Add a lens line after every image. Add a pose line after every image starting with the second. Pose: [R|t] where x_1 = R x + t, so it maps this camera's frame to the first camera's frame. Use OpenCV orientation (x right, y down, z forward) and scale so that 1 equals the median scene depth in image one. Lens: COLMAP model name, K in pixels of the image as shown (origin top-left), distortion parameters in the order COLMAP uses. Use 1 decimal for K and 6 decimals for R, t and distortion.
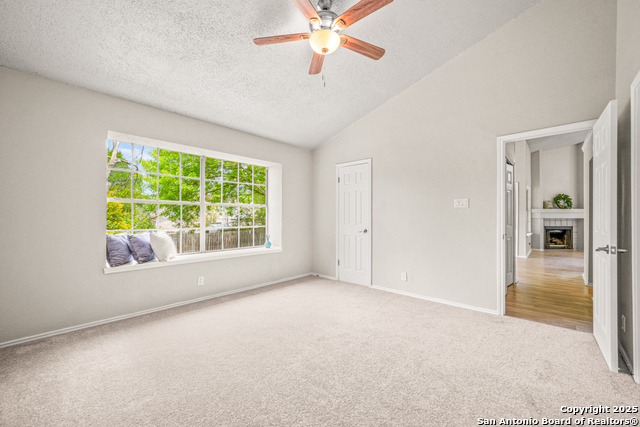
lens RADIAL K [[253.7, 0, 320.3], [0, 253.7, 217.3], [0, 0, 1]] dist [-0.006120, -0.000066]
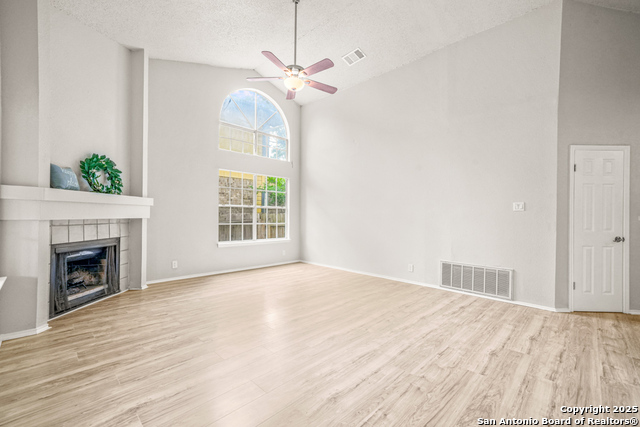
lens RADIAL K [[272.6, 0, 314.2], [0, 272.6, 213.3], [0, 0, 1]] dist [0.002453, 0.000542]
pose [[0.044523, 0.002437, 0.999005, 0.559476], [-0.013998, 0.999900, -0.001815, -0.008068], [-0.998910, -0.013903, 0.044552, 0.656442]]
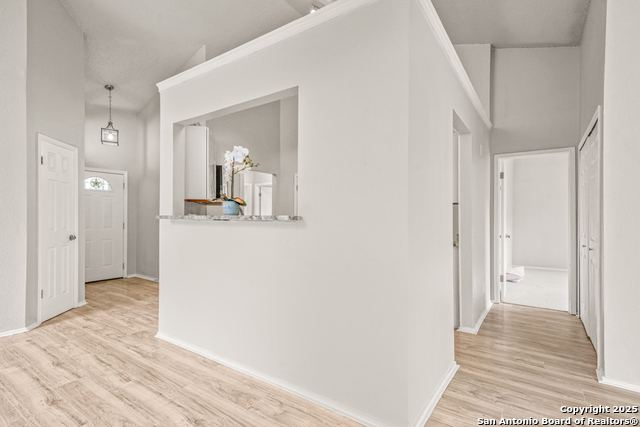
lens RADIAL K [[314.6, 0, 320.0], [0, 314.6, 213.5], [0, 0, 1]] dist [0.026461, 0.000197]
pose [[-0.990718, -0.007479, -0.135731, 0.673642], [-0.005798, 0.999902, -0.012776, -0.008891], [0.135813, -0.011870, -0.990663, 0.751421]]
